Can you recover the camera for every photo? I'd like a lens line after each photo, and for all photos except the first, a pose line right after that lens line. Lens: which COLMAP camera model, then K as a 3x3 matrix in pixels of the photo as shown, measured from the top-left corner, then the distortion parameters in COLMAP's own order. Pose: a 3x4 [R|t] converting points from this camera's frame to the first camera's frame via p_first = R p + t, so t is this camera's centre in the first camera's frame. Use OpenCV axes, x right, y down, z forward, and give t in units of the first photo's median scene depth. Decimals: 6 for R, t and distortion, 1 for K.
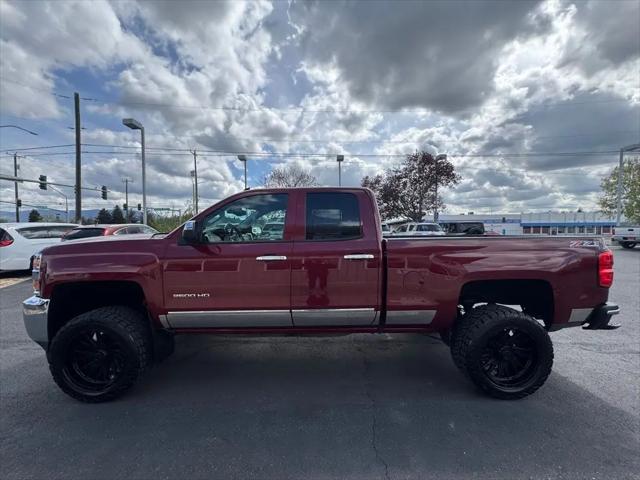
lens RADIAL K [[447.1, 0, 327.6], [0, 447.1, 244.7], [0, 0, 1]] dist [0.058753, -0.069370]
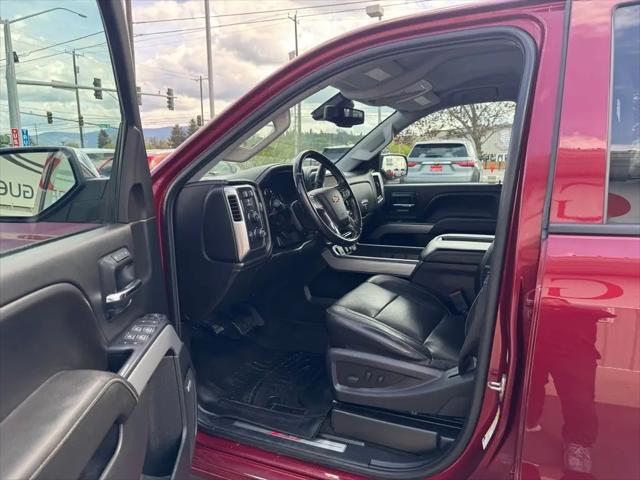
lens RADIAL K [[447.1, 0, 327.6], [0, 447.1, 244.7], [0, 0, 1]] dist [0.058753, -0.069370]
pose [[0.950155, 0.047003, -0.308214, -0.061002], [0.010243, 0.983331, 0.181535, -0.023572], [0.311609, -0.175643, 0.933836, 0.412213]]
